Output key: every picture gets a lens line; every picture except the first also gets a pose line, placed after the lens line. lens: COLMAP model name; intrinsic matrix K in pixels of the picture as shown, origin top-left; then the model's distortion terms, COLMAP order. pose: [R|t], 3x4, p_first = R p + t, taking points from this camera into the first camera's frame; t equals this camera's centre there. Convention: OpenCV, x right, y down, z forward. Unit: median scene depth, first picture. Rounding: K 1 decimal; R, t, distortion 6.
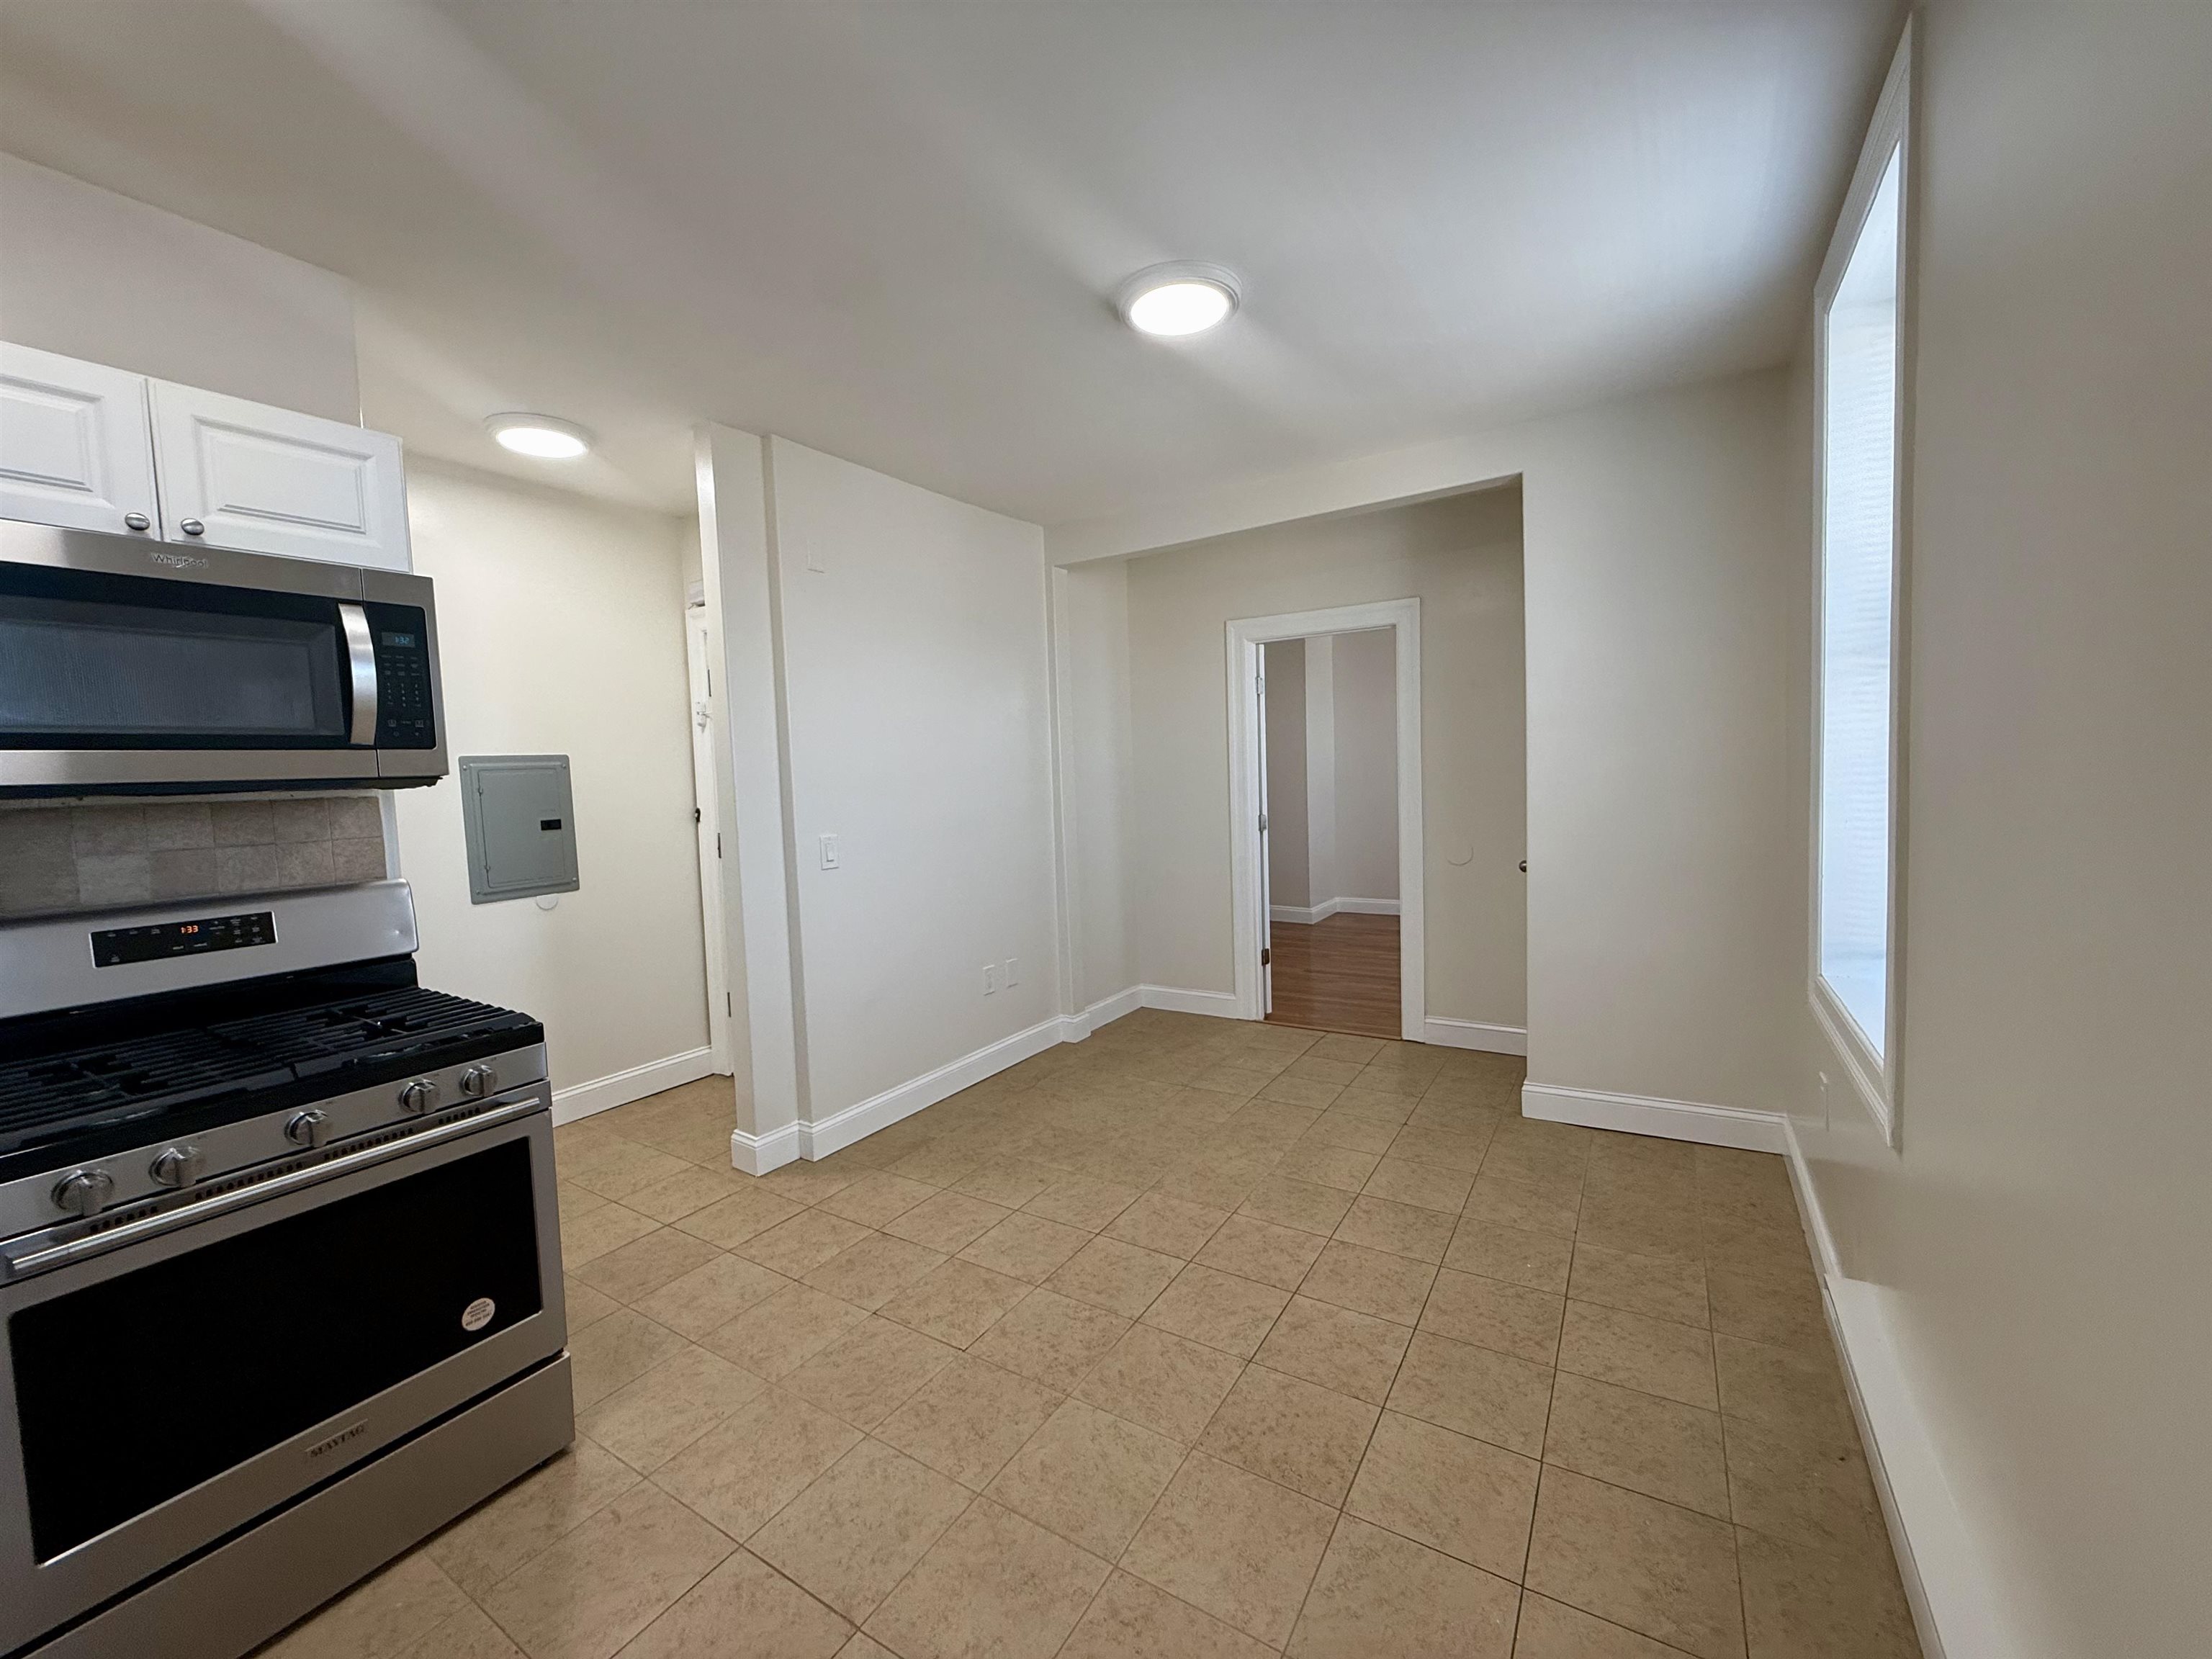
lens RADIAL K [[880.1, 0, 1100.9], [0, 880.1, 823.5], [0, 0, 1]] dist [-0.000703, 0.000375]
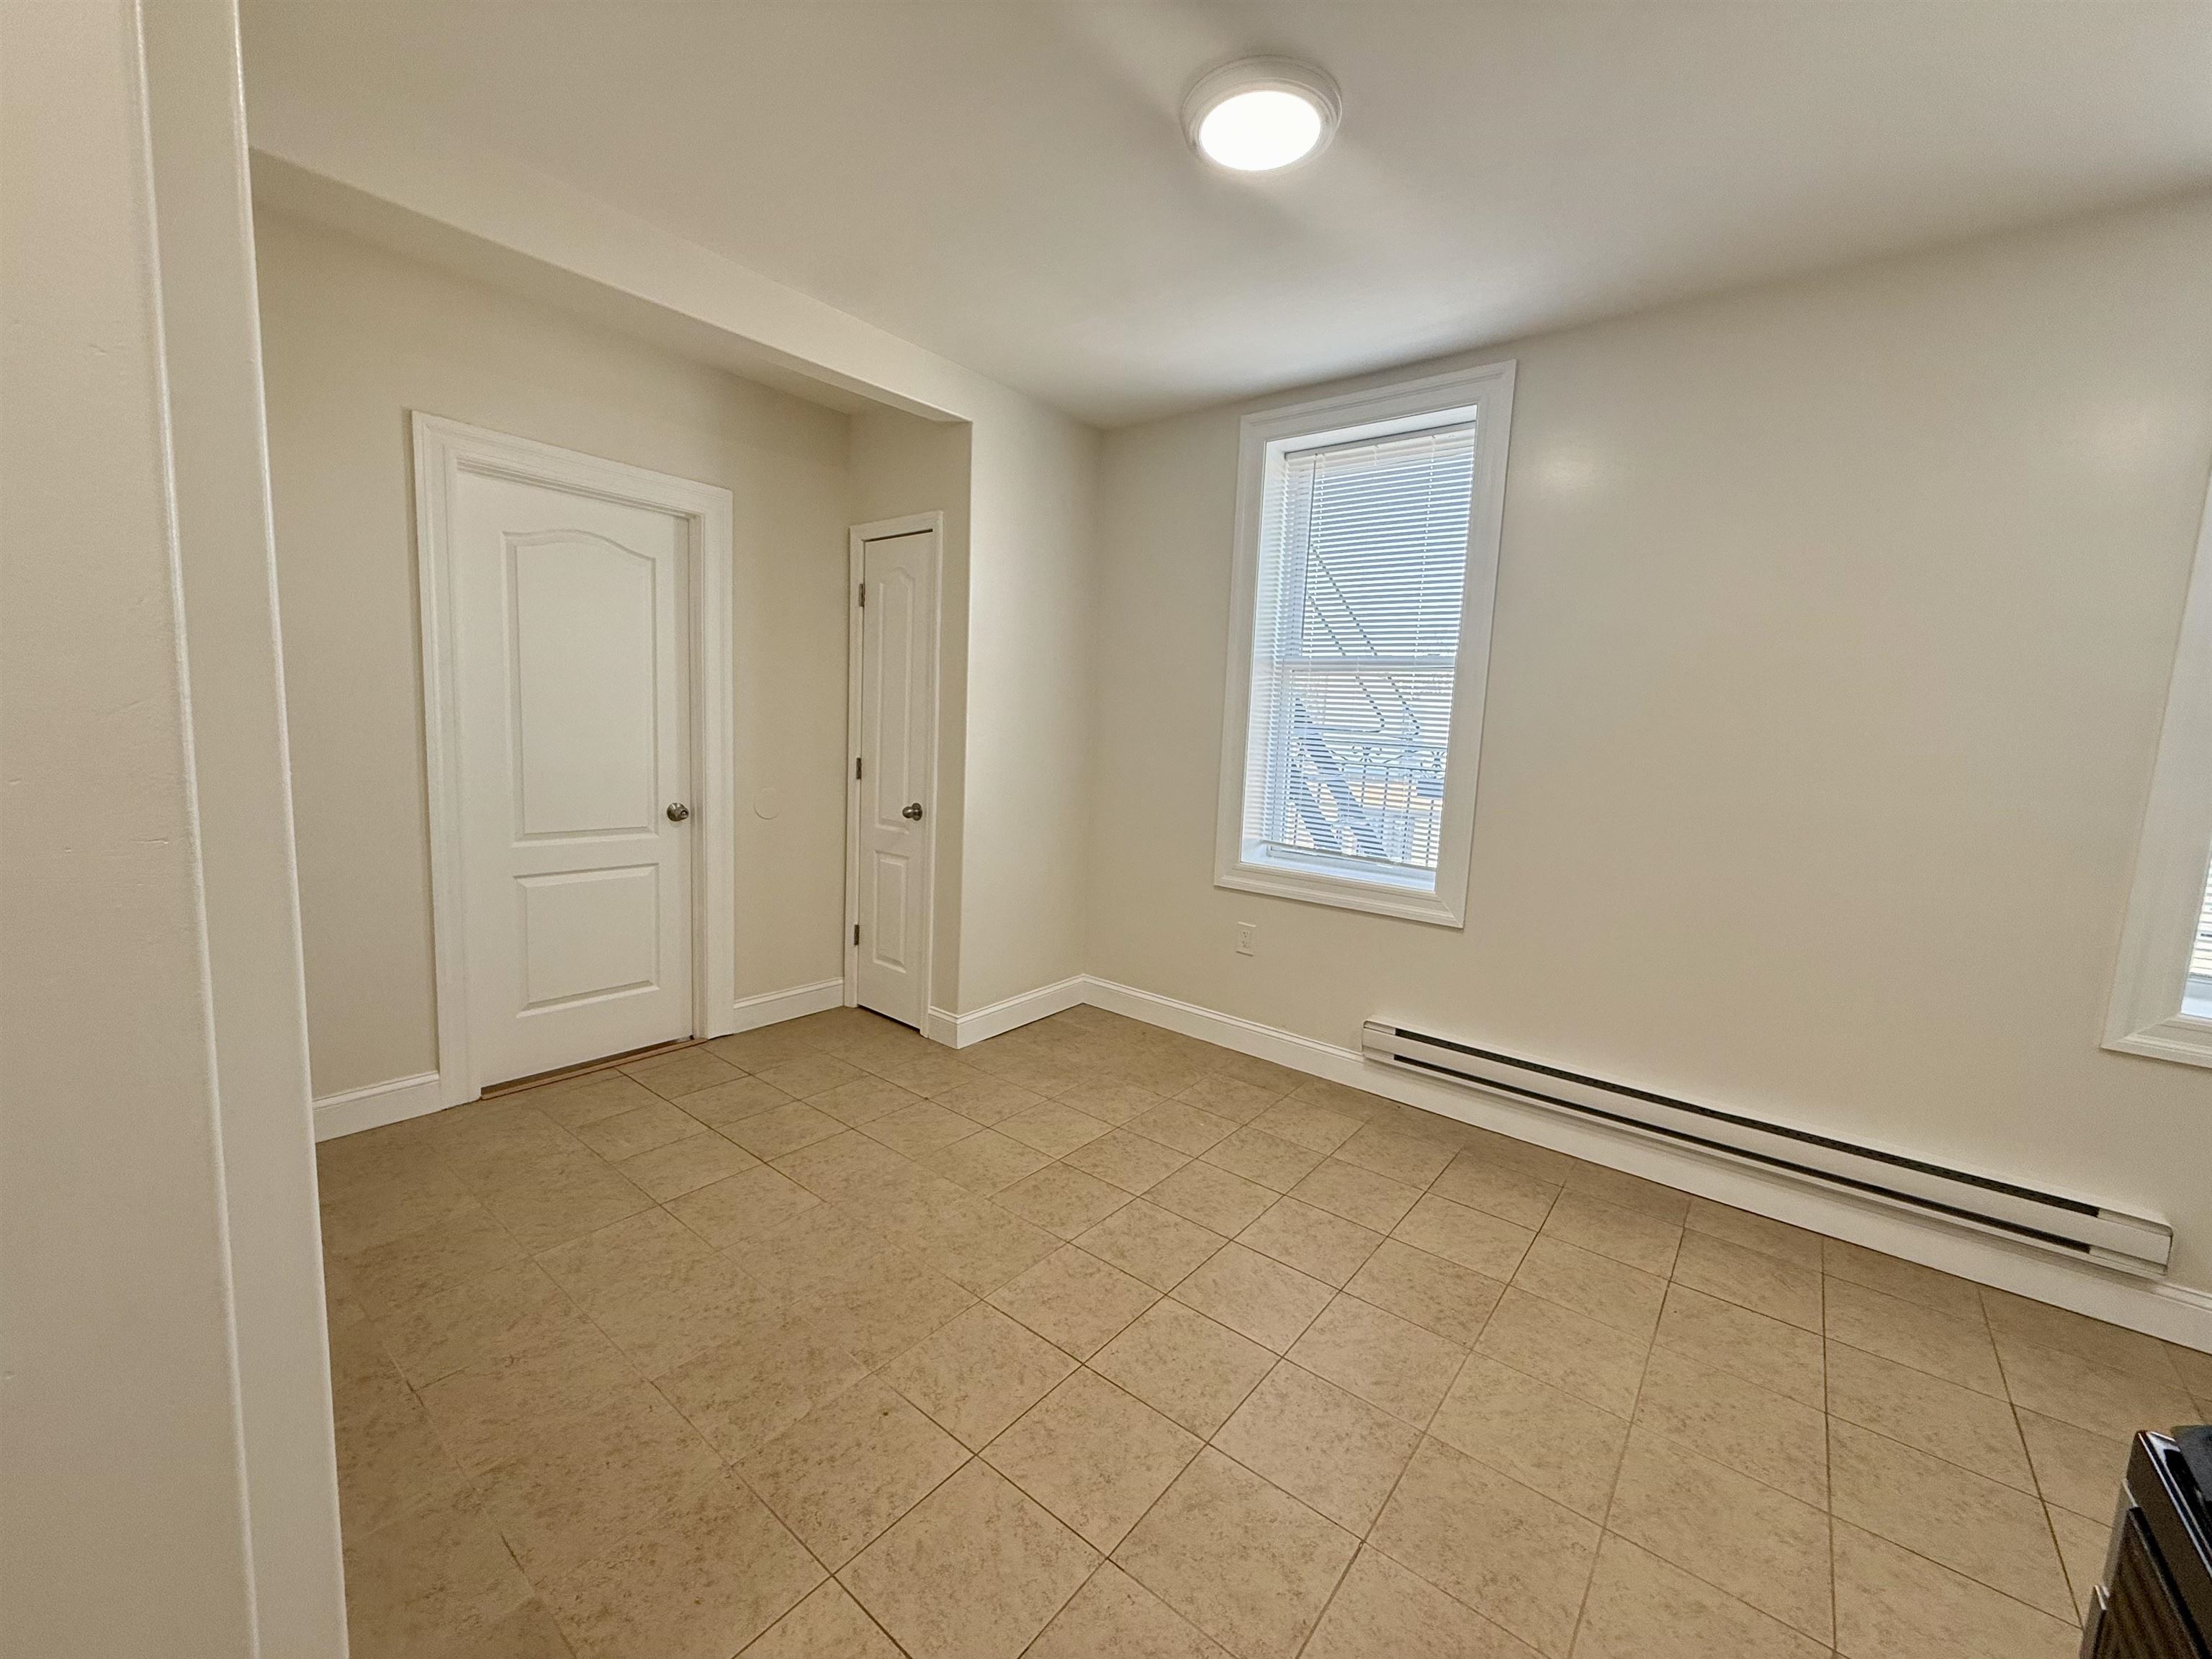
lens RADIAL K [[880.1, 0, 1096.7], [0, 880.1, 827.2], [0, 0, 1]] dist [-0.000703, 0.000375]
pose [[0.117169, -0.076944, 0.990127, -0.787908], [0.010301, 0.997035, 0.076262, -0.015170], [-0.993059, 0.001264, 0.117615, 1.077710]]
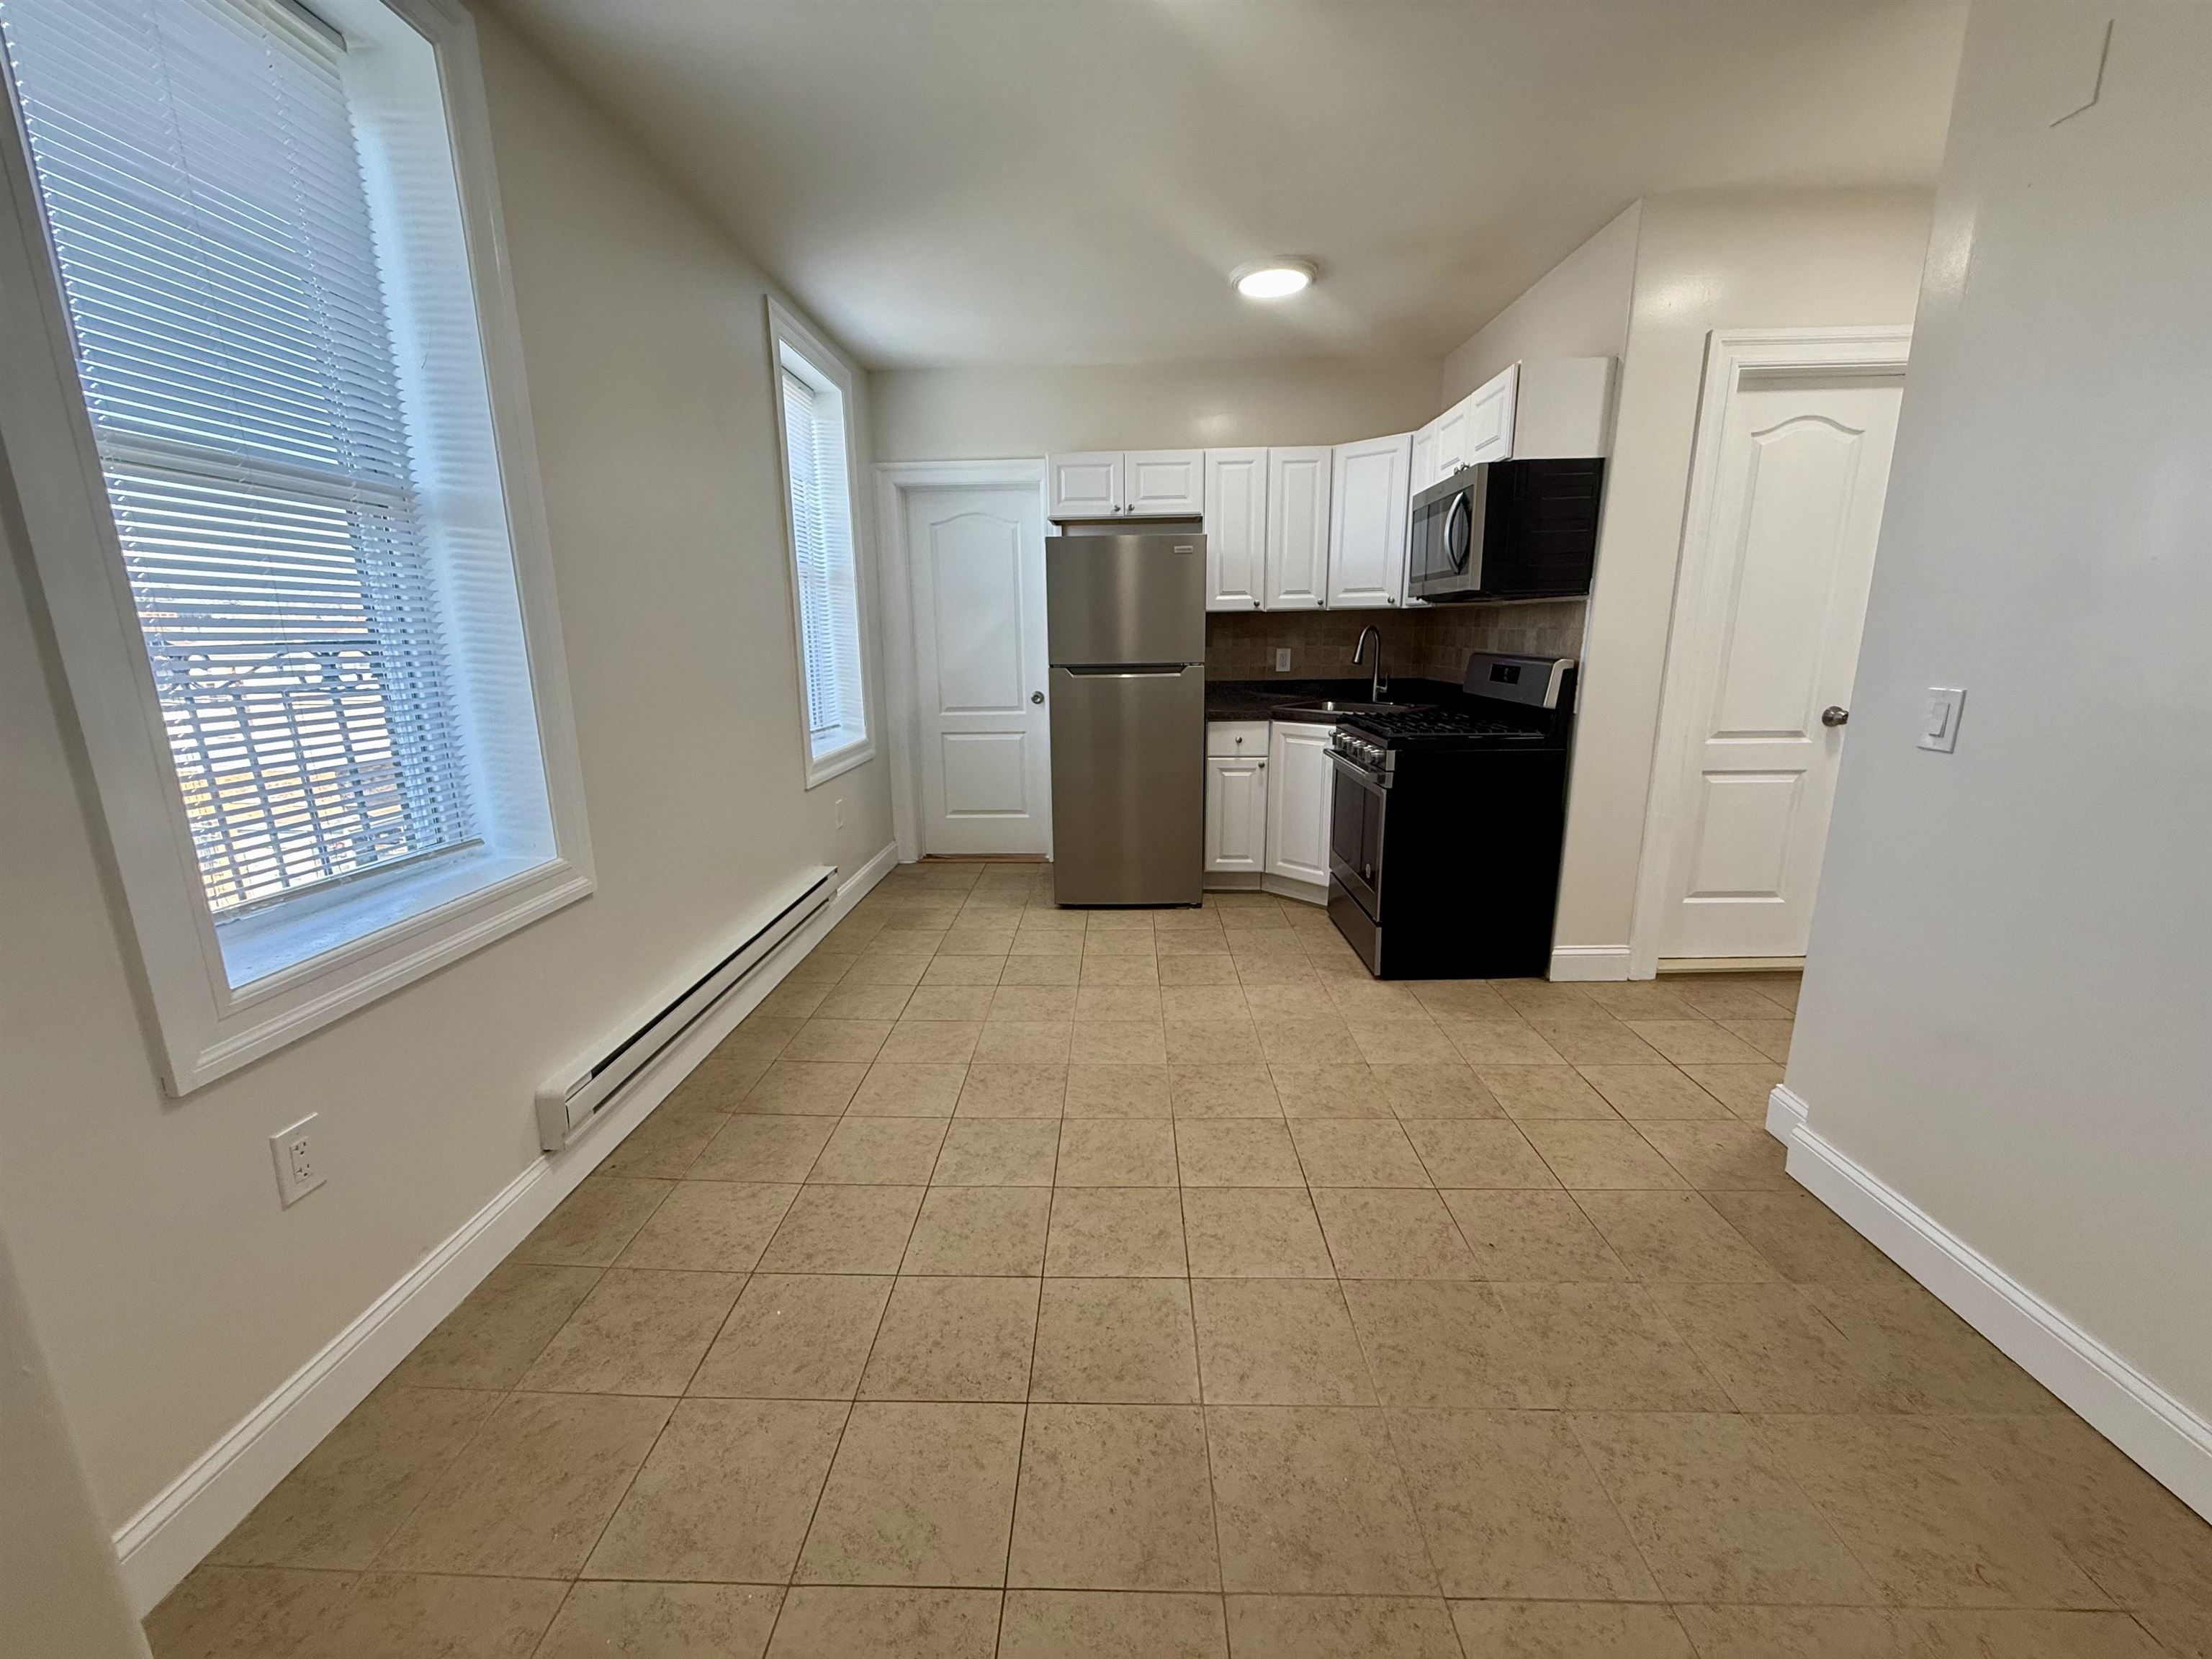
lens RADIAL K [[880.1, 0, 1101.3], [0, 880.1, 829.5], [0, 0, 1]] dist [-0.000703, 0.000375]
pose [[-0.859427, 0.159778, -0.485650, 0.589191], [0.011693, 0.955806, 0.293765, -0.098683], [0.511125, 0.246791, -0.823314, 1.763538]]
